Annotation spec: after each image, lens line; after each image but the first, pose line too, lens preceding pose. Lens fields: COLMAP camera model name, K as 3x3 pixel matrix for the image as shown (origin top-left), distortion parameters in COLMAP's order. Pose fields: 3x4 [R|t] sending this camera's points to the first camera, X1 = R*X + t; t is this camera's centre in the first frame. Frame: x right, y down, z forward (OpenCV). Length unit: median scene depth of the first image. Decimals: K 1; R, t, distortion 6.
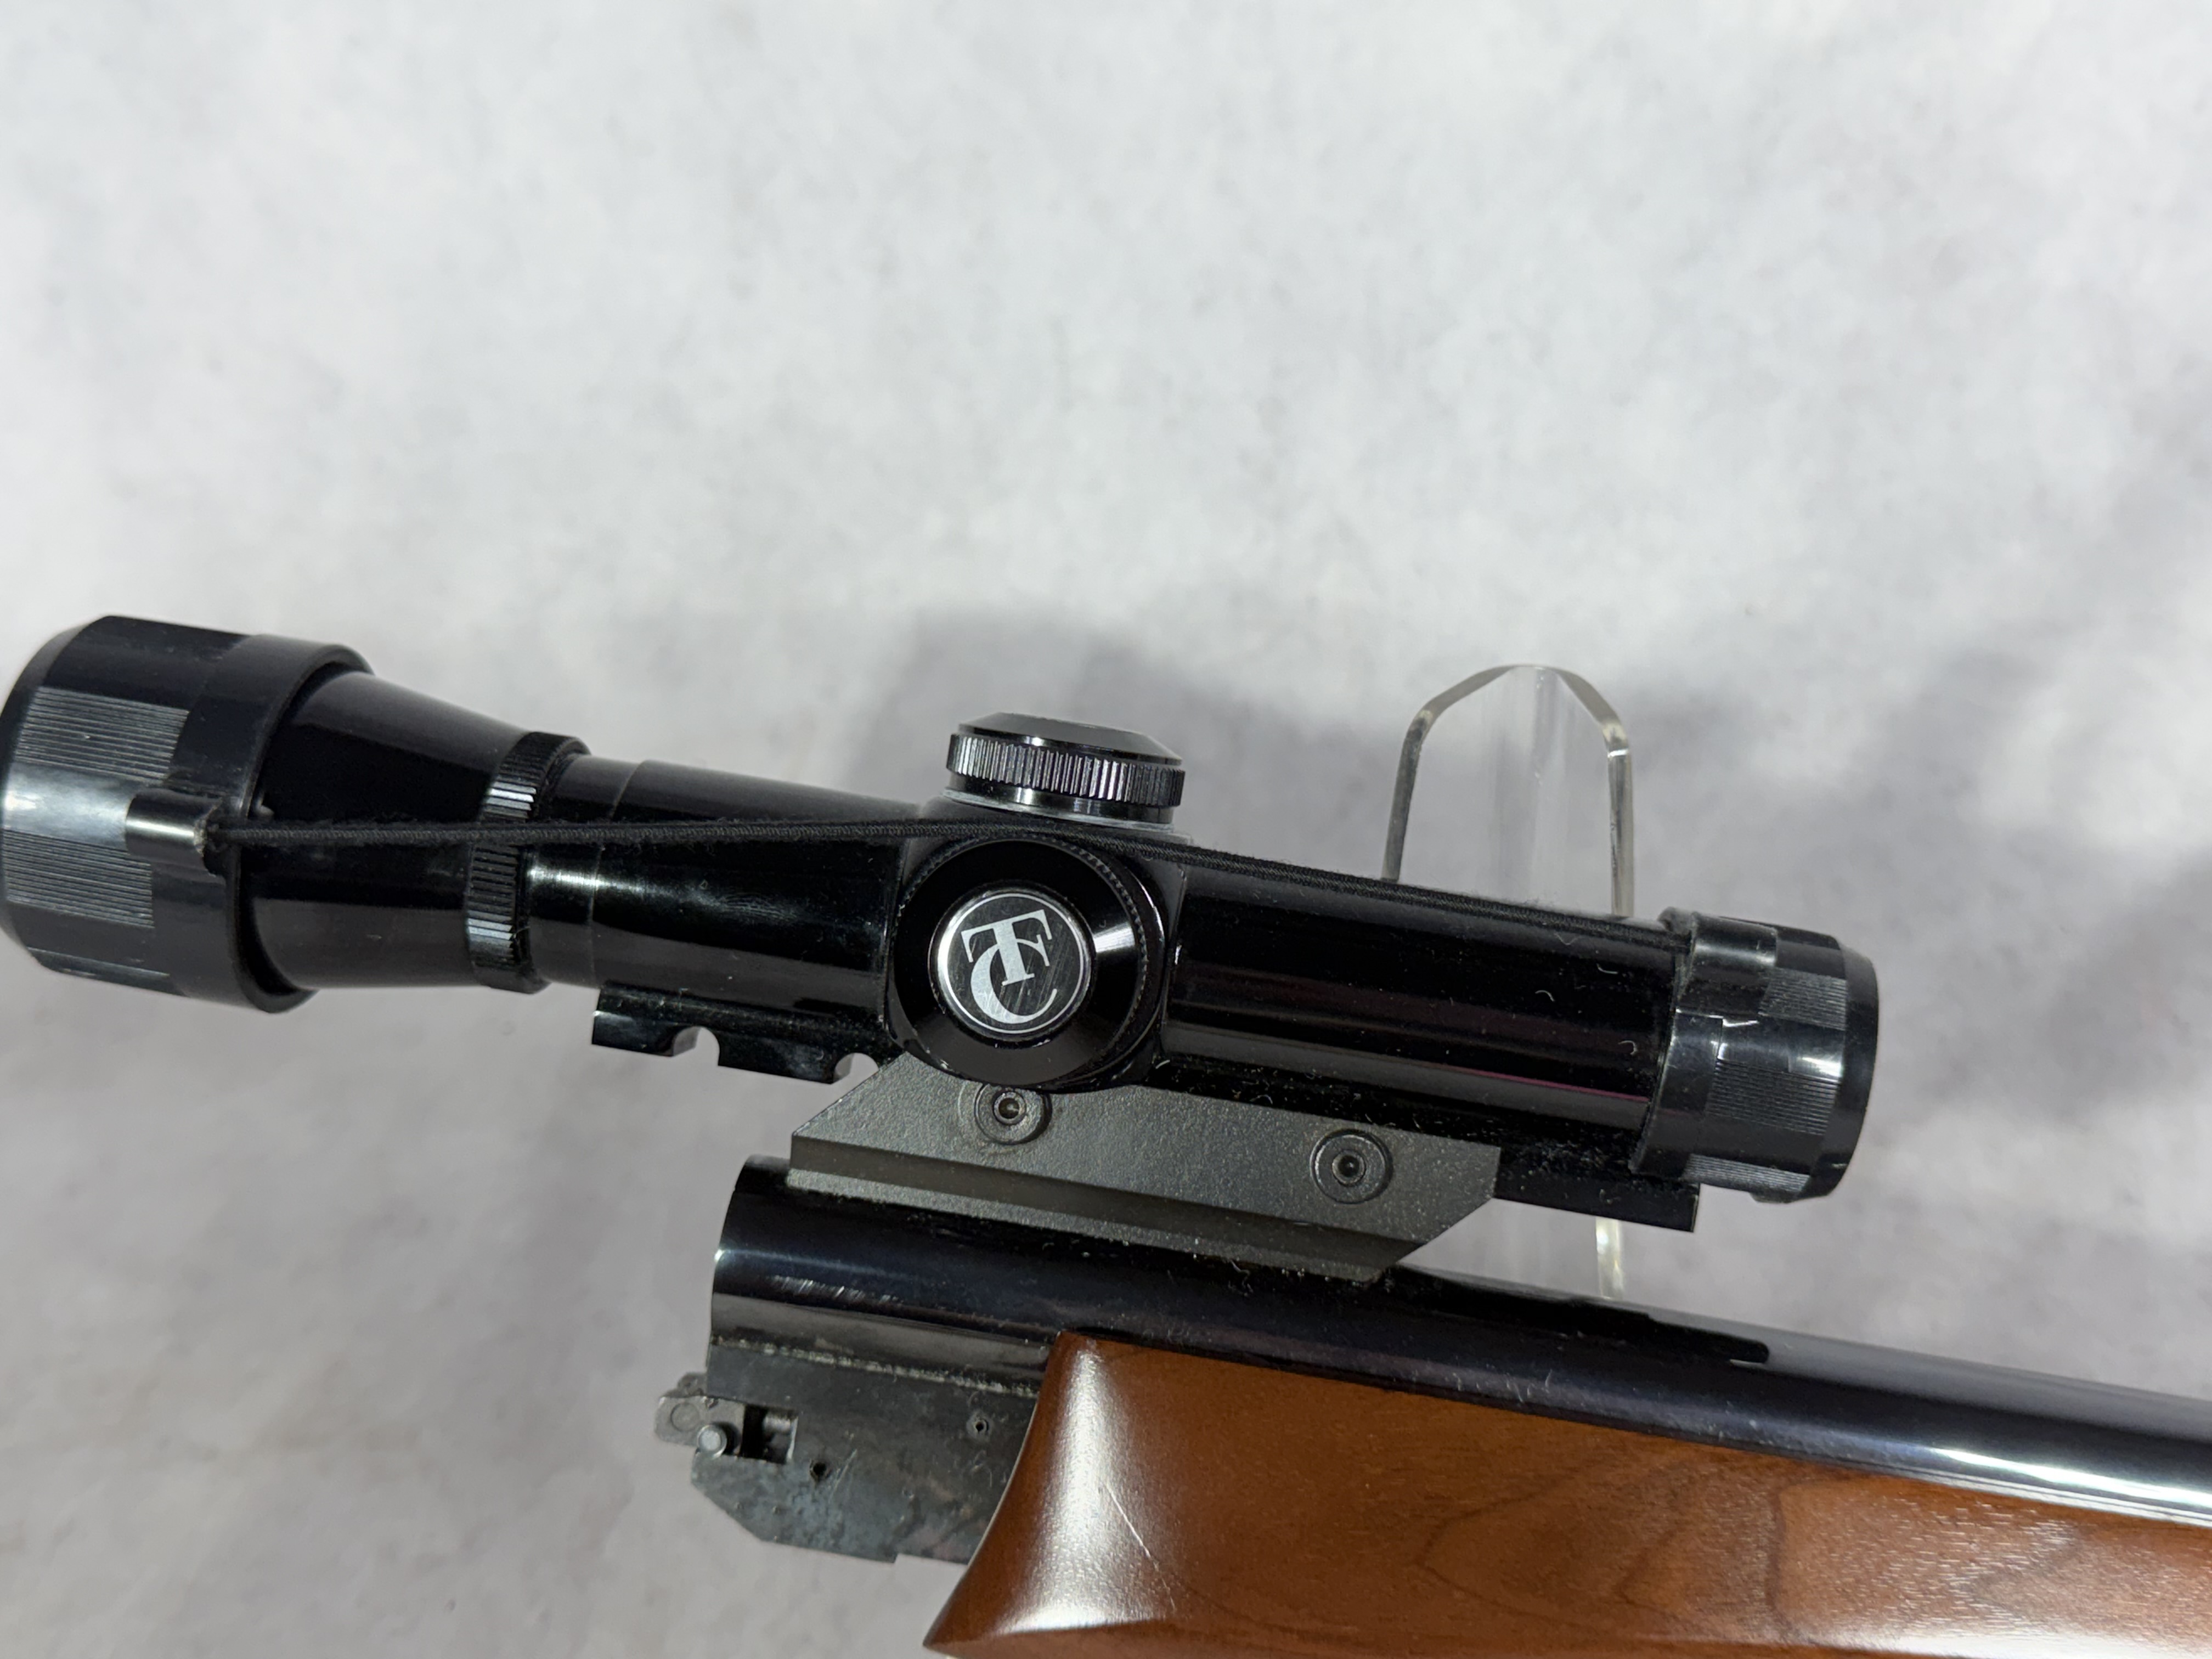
lens RADIAL K [[2643.6, 0, 1108.9], [0, 2643.6, 860.4], [0, 0, 1]] dist [0.236488, -0.656057]
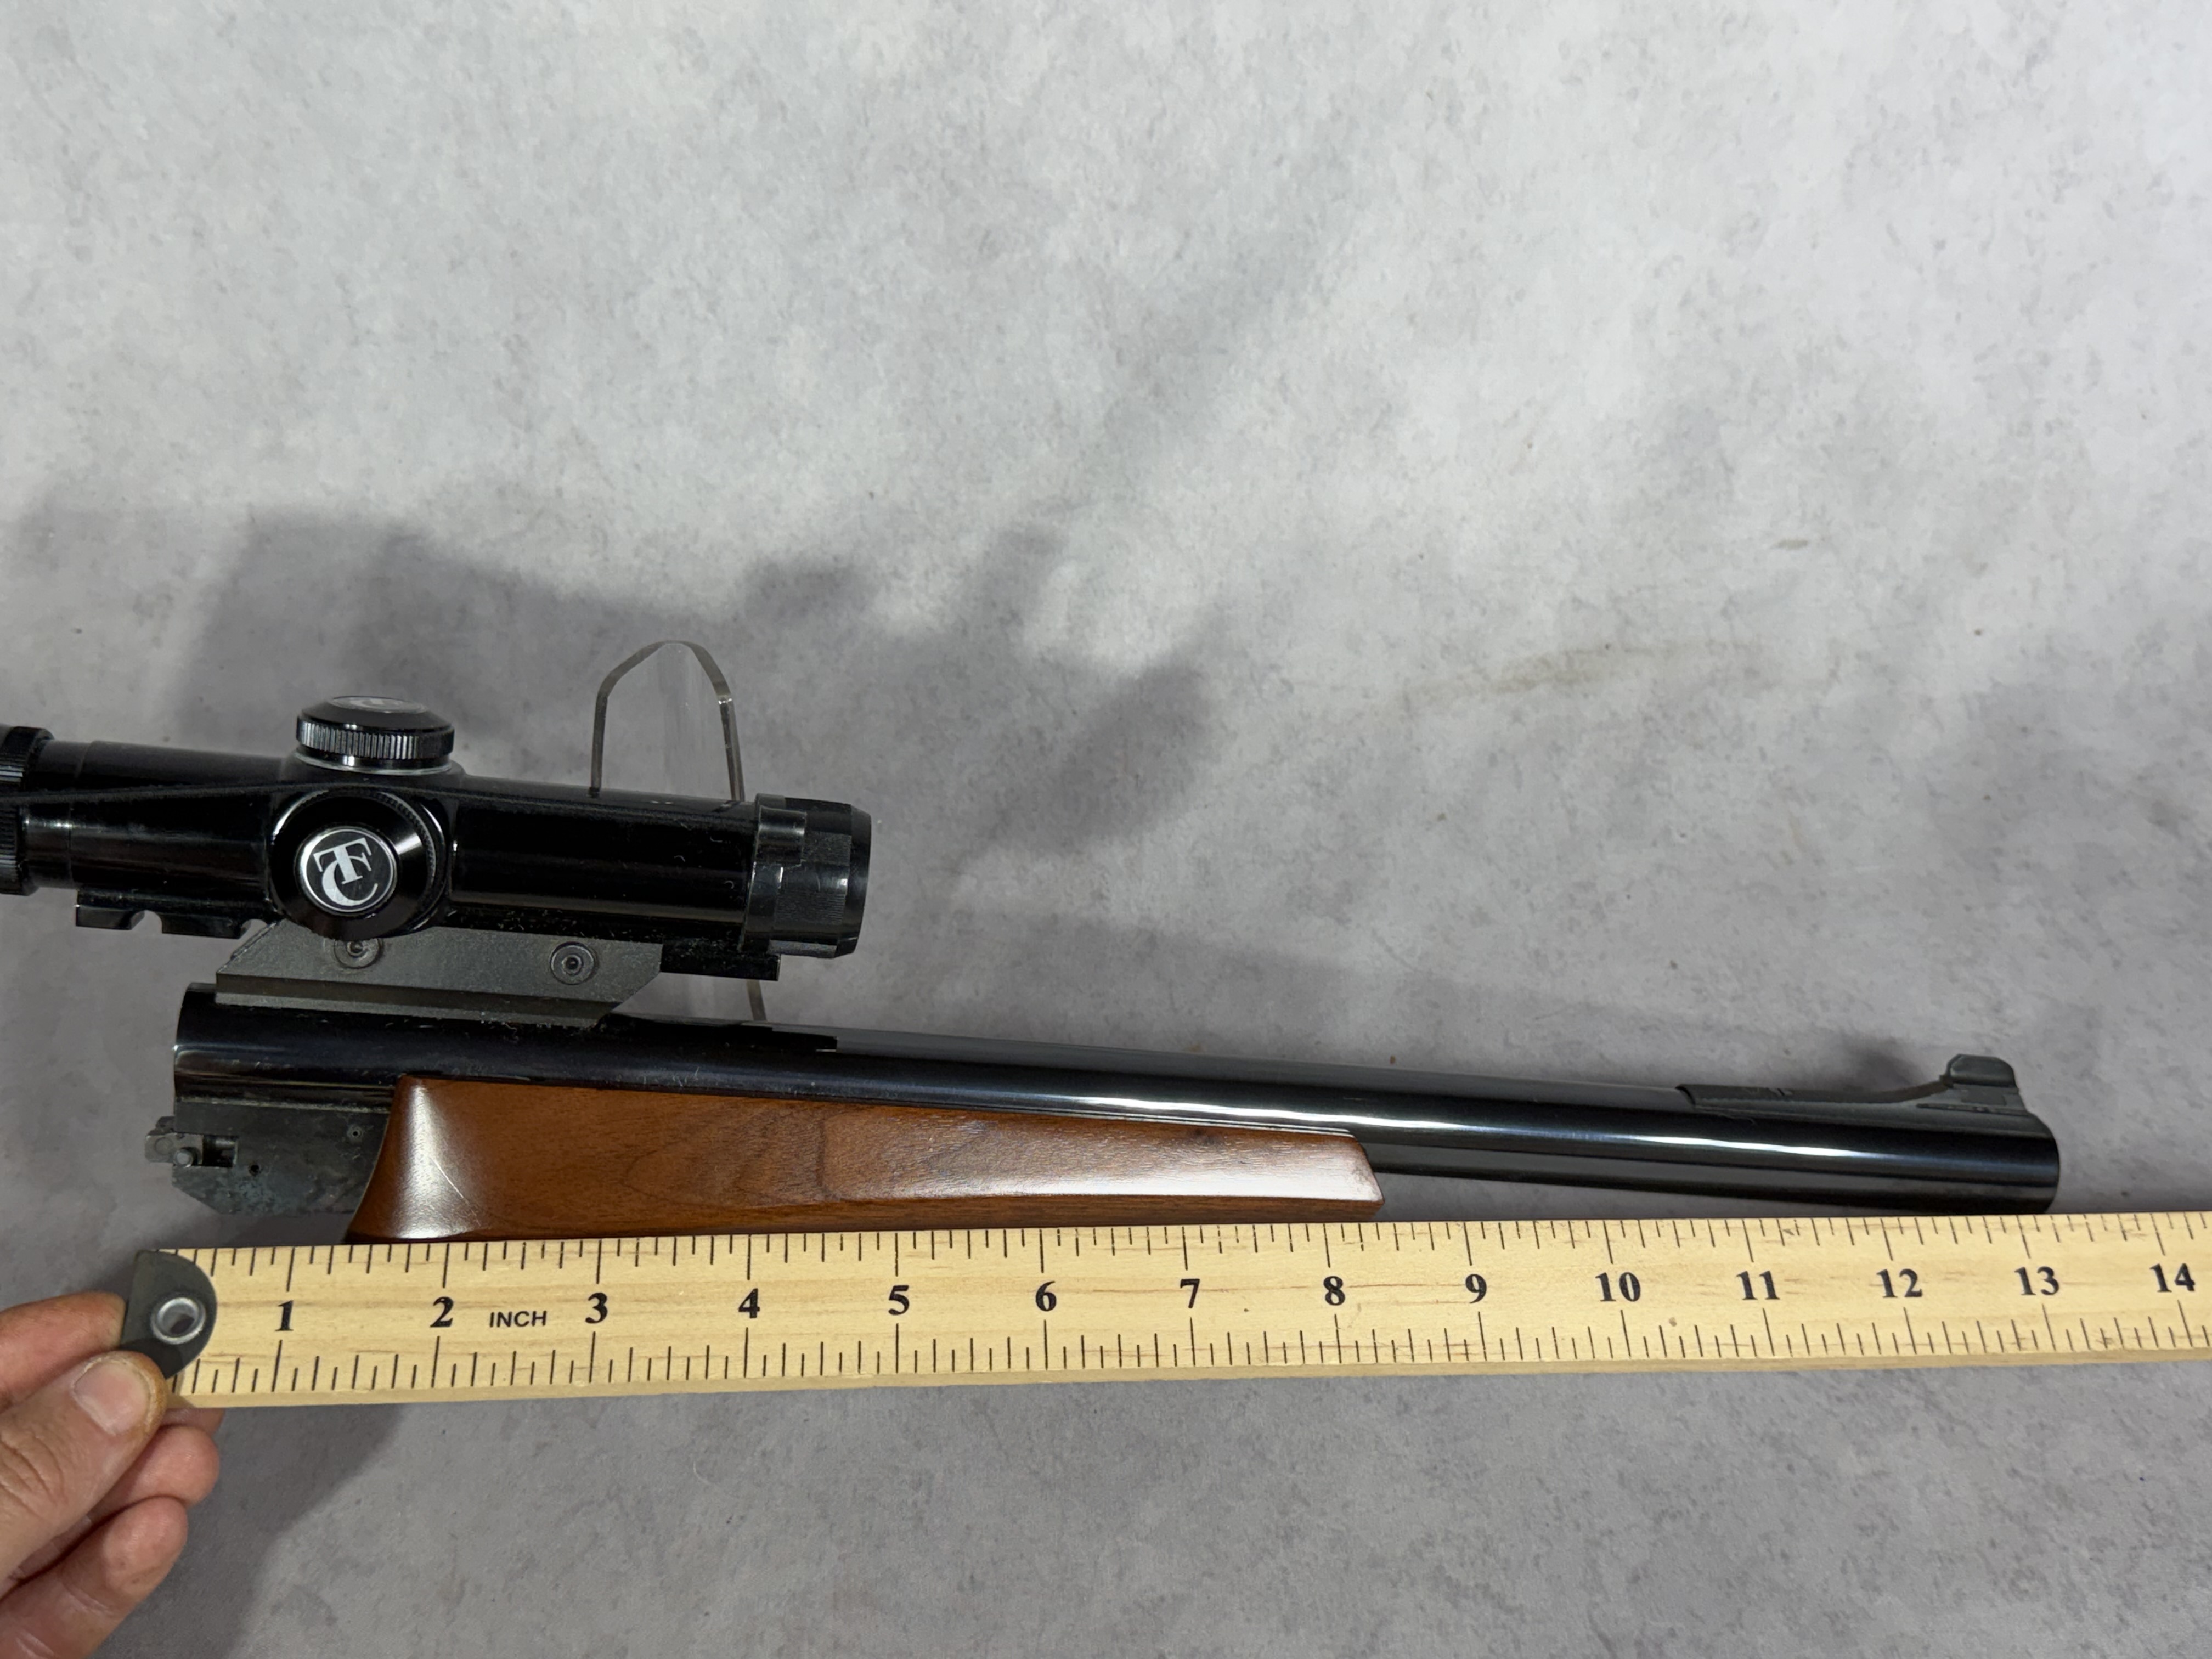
lens RADIAL K [[2643.6, 0, 1108.9], [0, 2643.6, 860.4], [0, 0, 1]] dist [0.236488, -0.656057]
pose [[0.971083, -0.081358, 0.224450, 0.045230], [0.044908, 0.985609, 0.162969, -0.204303], [-0.234478, -0.148177, 0.960762, -0.681437]]
